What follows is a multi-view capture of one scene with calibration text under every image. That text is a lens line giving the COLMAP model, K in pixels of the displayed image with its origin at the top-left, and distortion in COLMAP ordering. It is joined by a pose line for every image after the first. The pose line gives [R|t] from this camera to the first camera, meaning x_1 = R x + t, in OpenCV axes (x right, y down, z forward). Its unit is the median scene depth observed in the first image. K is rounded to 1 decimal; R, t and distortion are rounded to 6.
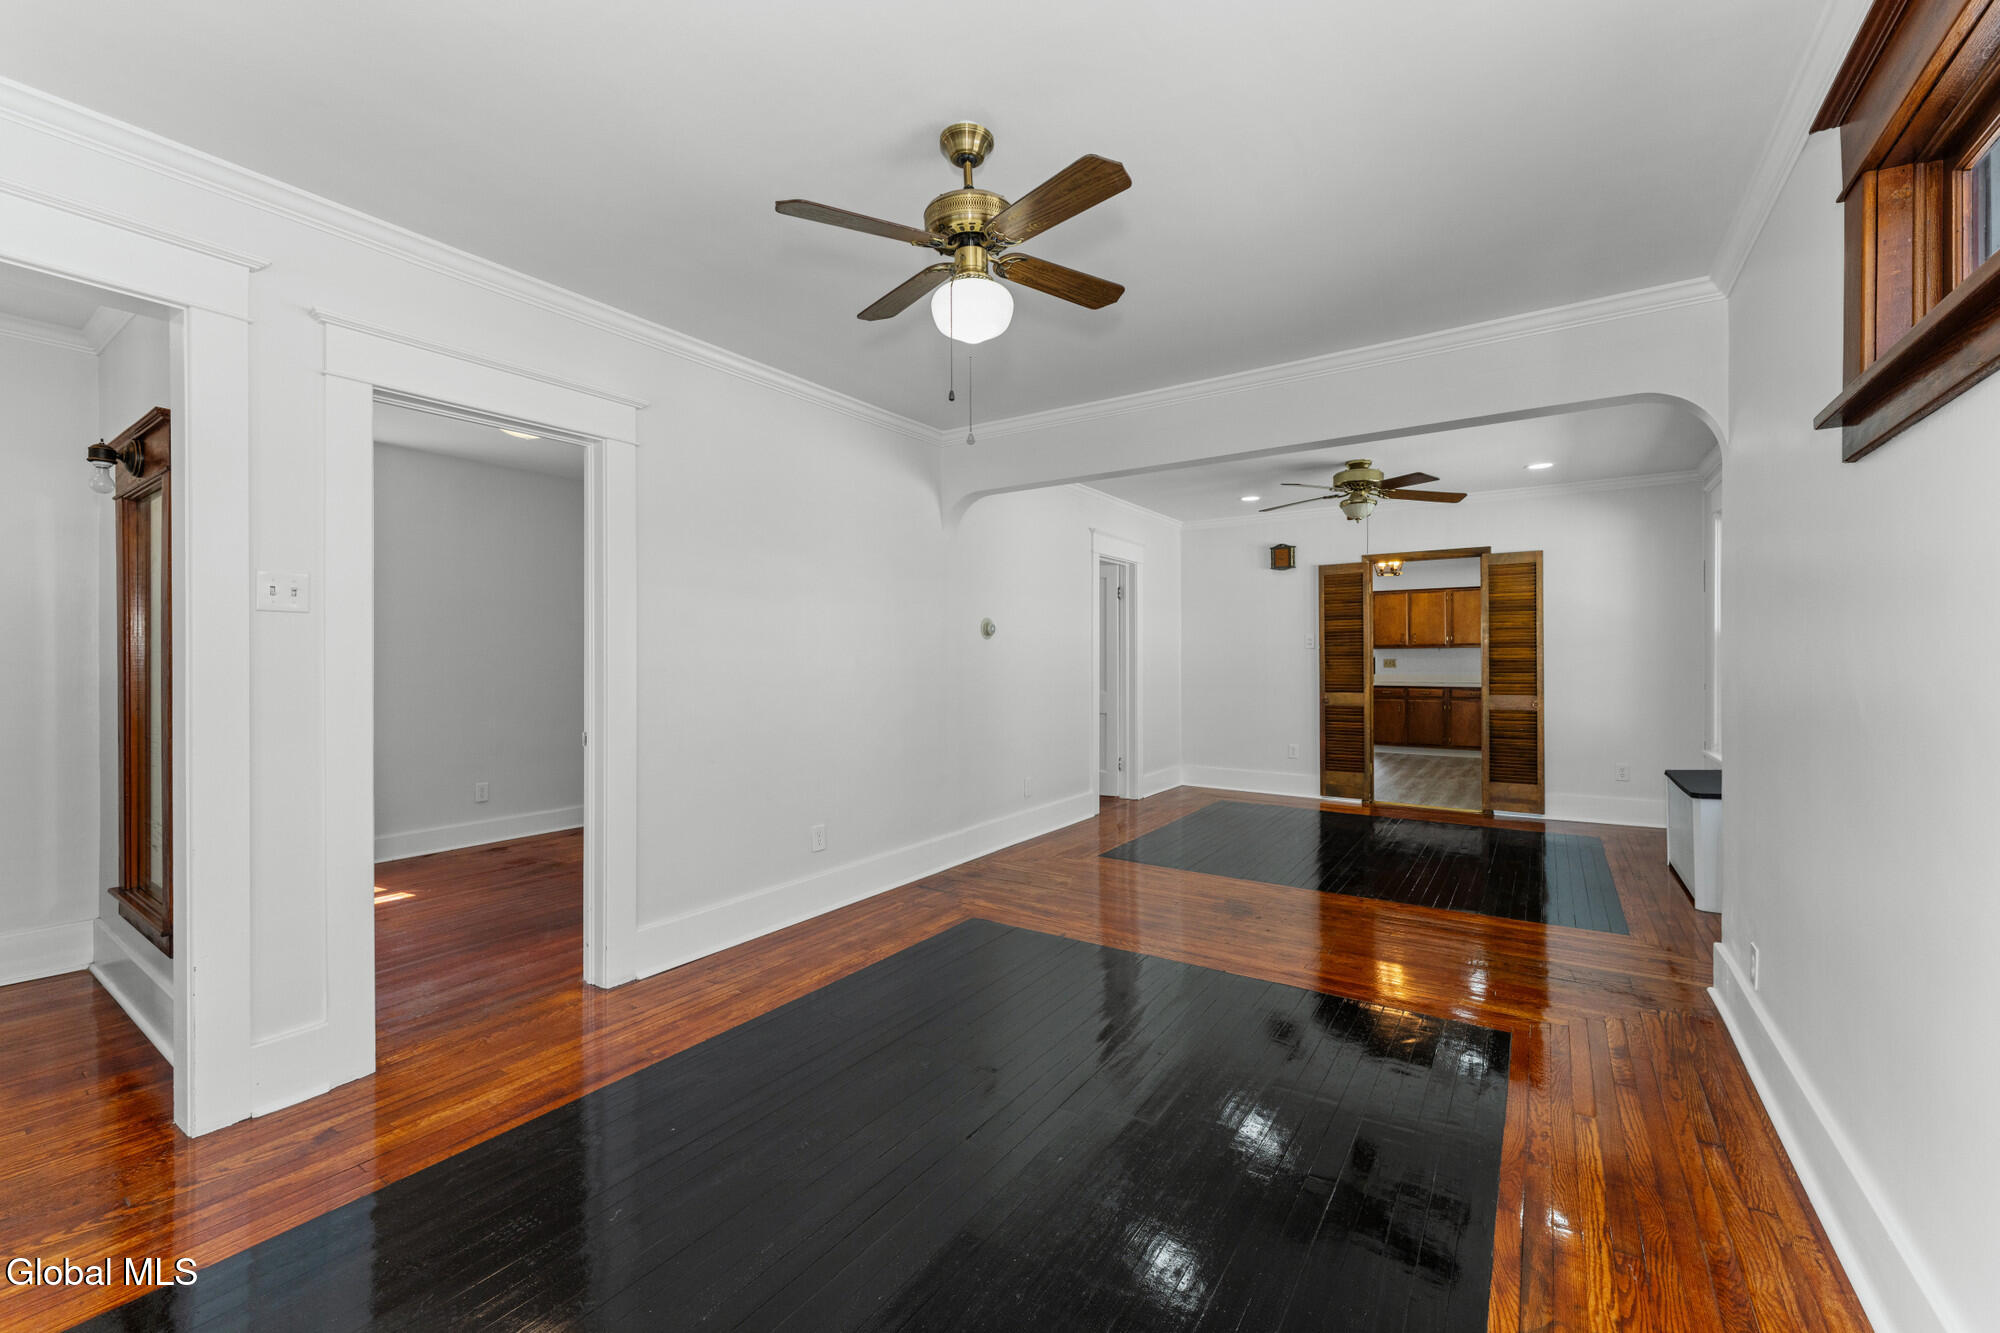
lens RADIAL K [[815.0, 0, 1015.3], [0, 815.0, 658.1], [0, 0, 1]] dist [0.001385, -0.001741]
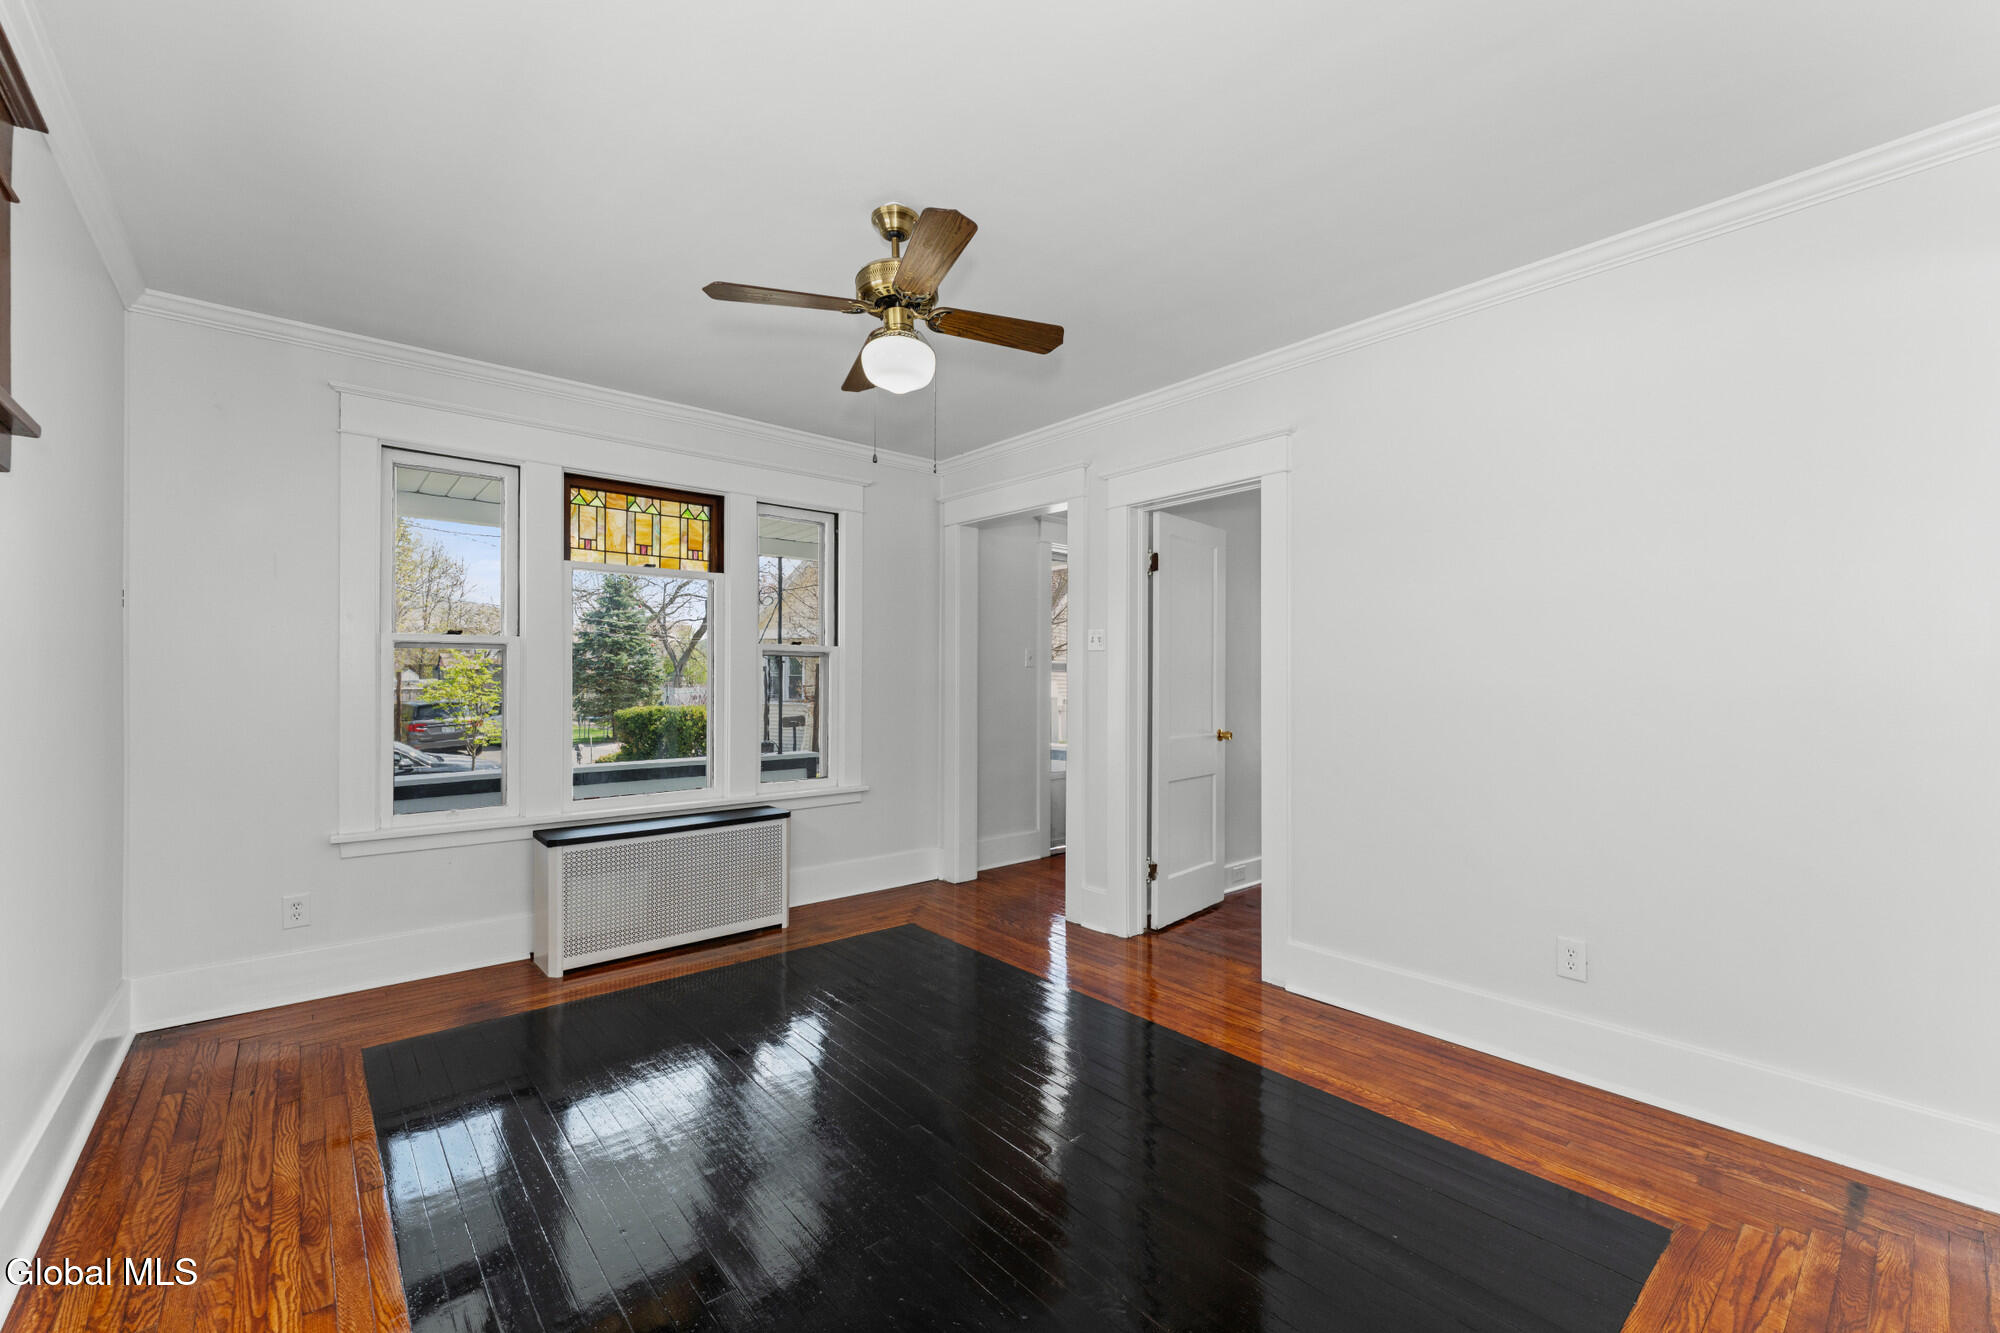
lens RADIAL K [[815.0, 0, 987.0], [0, 815.0, 687.5], [0, 0, 1]] dist [0.001385, -0.001741]
pose [[-0.287540, 0.013753, -0.957670, 0.305473], [0.002116, 0.999904, 0.013724, -0.001187], [0.957766, 0.001920, -0.287541, 0.454716]]
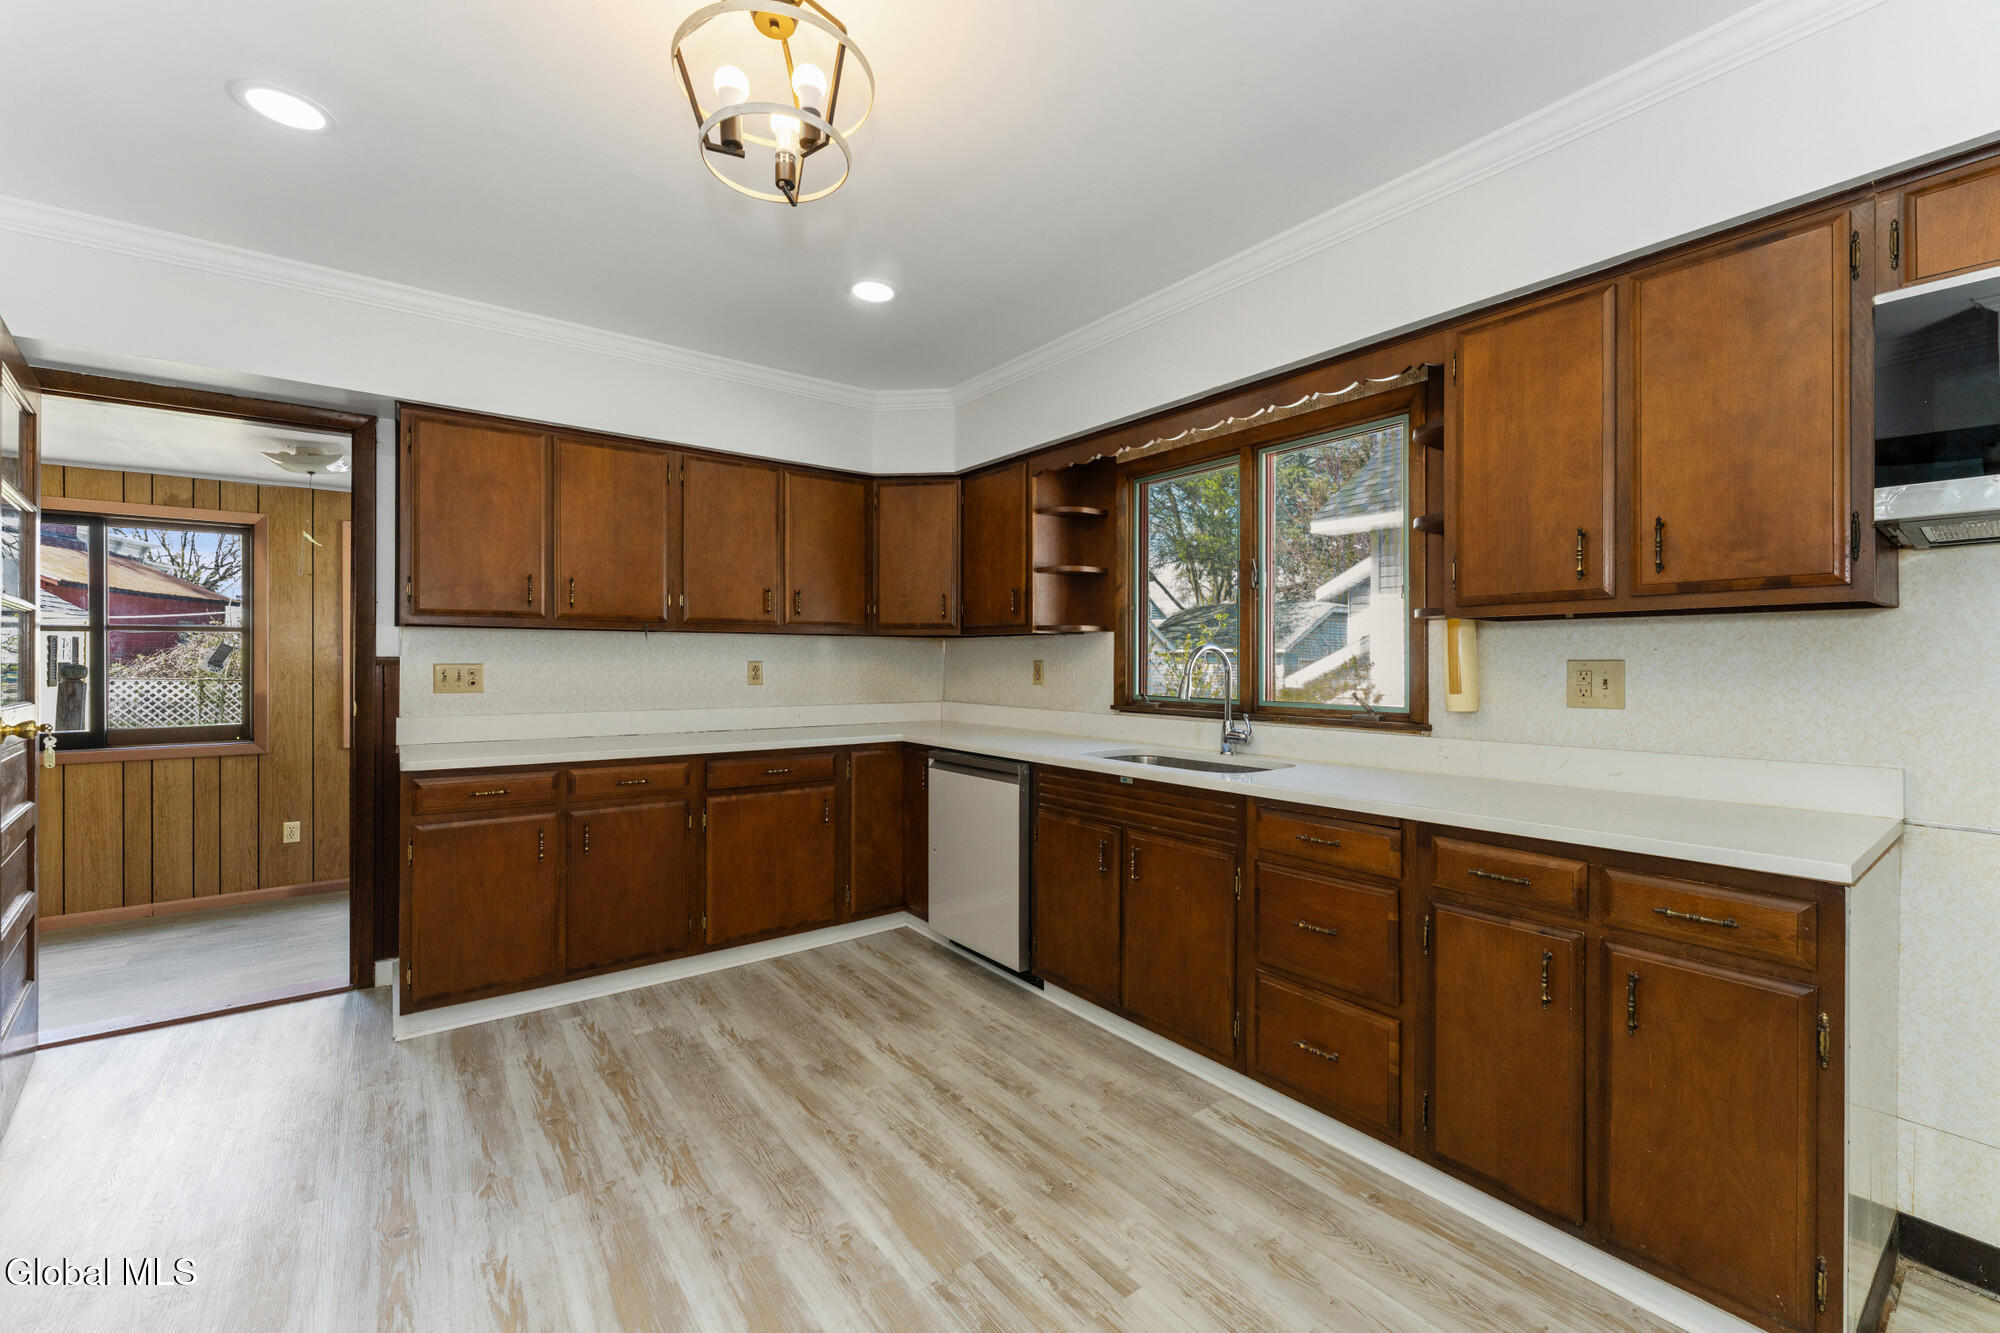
lens RADIAL K [[815.0, 0, 994.2], [0, 815.0, 663.2], [0, 0, 1]] dist [0.001385, -0.001741]
pose [[0.343922, 0.004612, 0.938987, 0.434728], [-0.008644, 0.999961, -0.001746, 0.000656], [-0.938959, -0.007517, 0.343948, 1.231406]]
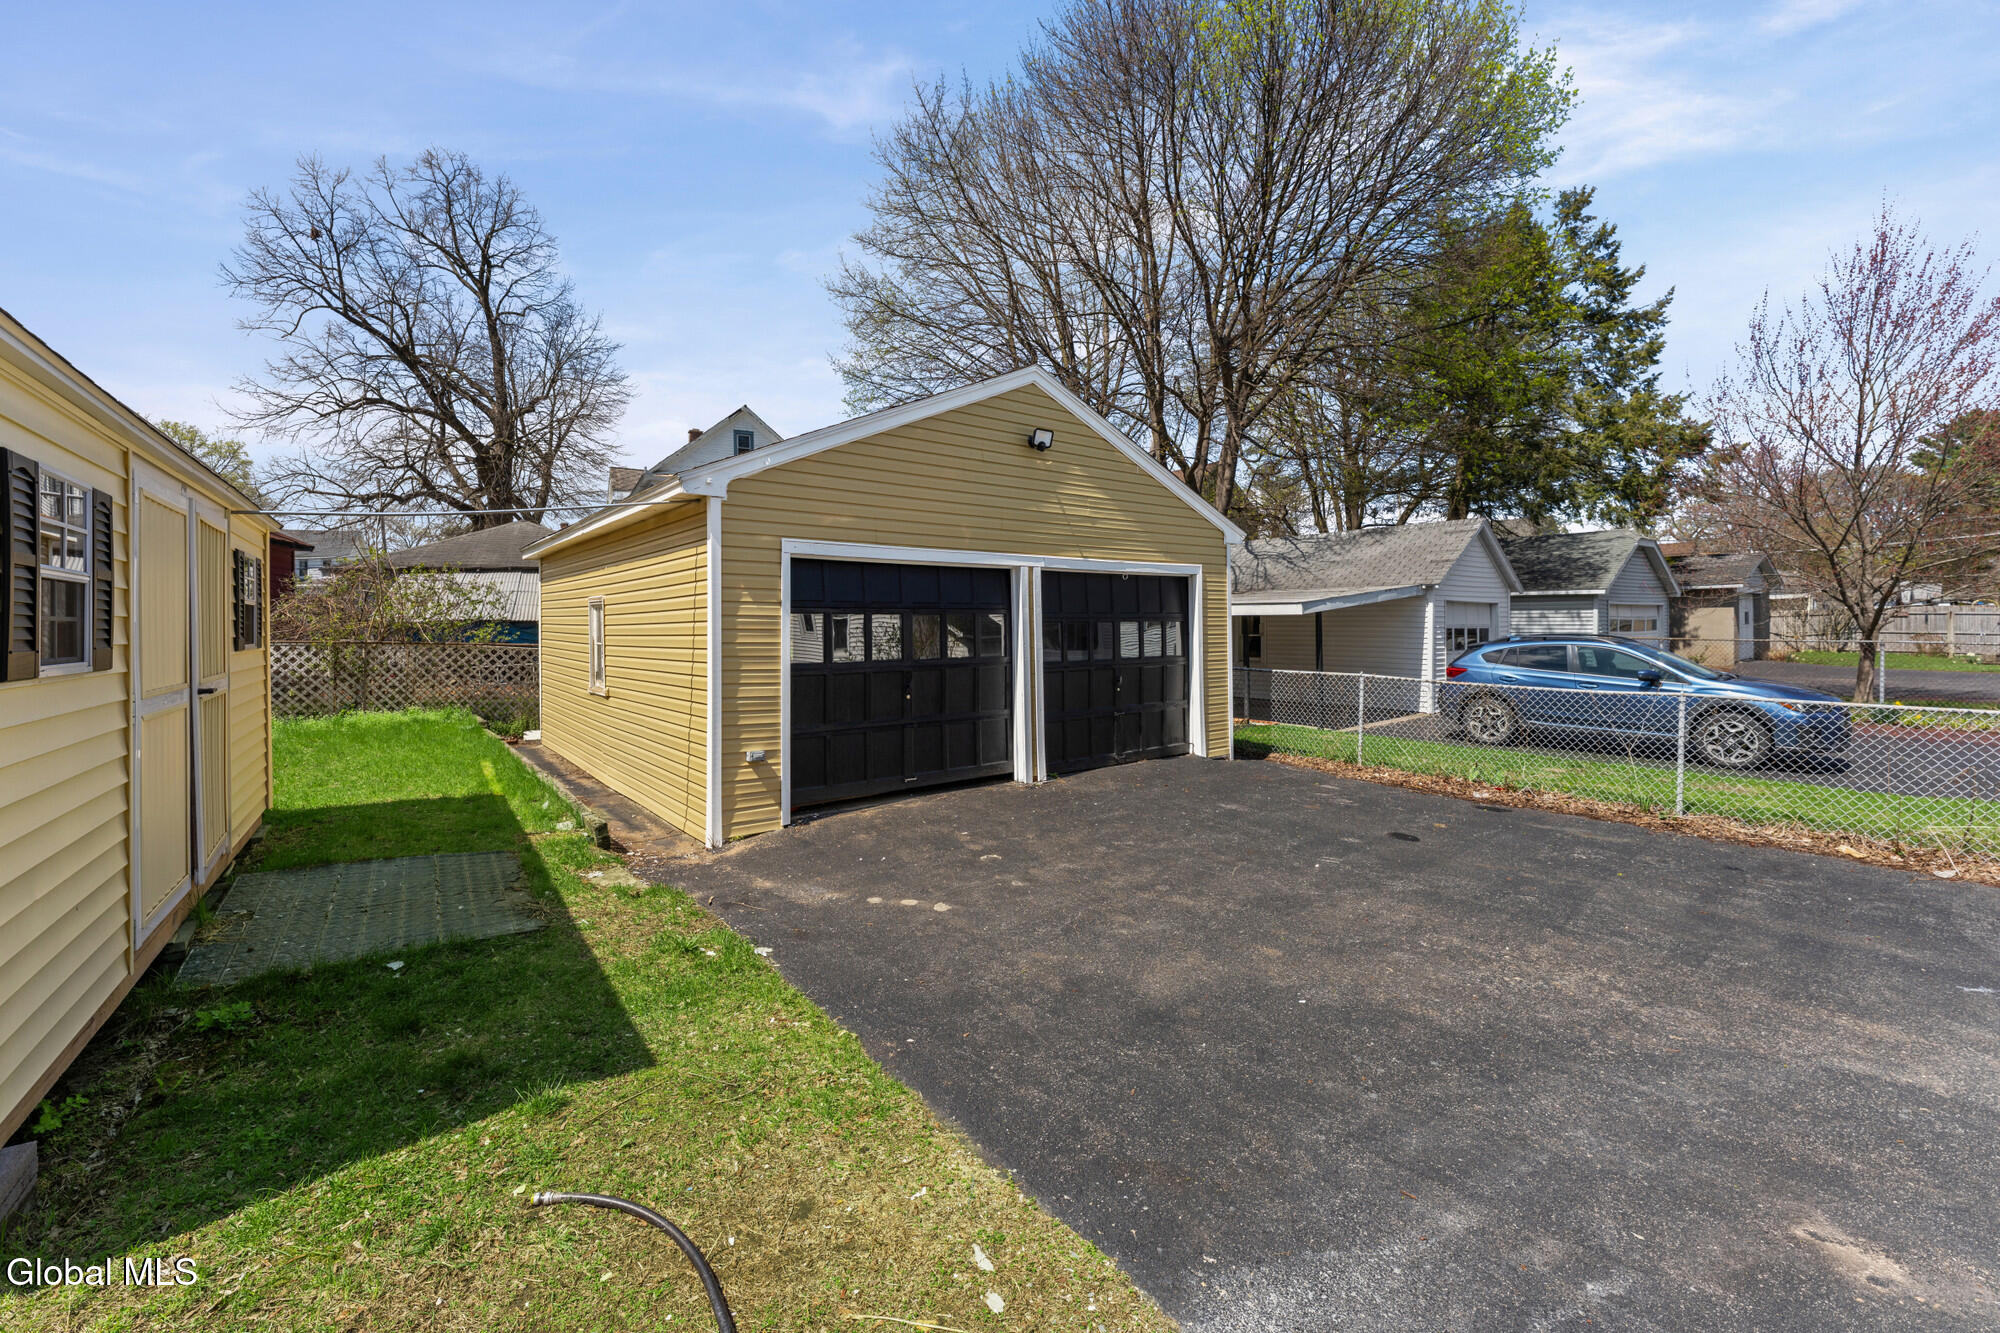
lens RADIAL K [[815.0, 0, 1001.8], [0, 815.0, 634.6], [0, 0, 1]] dist [0.001385, -0.001741]
pose [[0.317643, -0.016419, 0.948068, 0.759610], [0.005241, 0.999865, 0.015560, 0.030446], [-0.948196, 0.000026, 0.317686, 2.439274]]
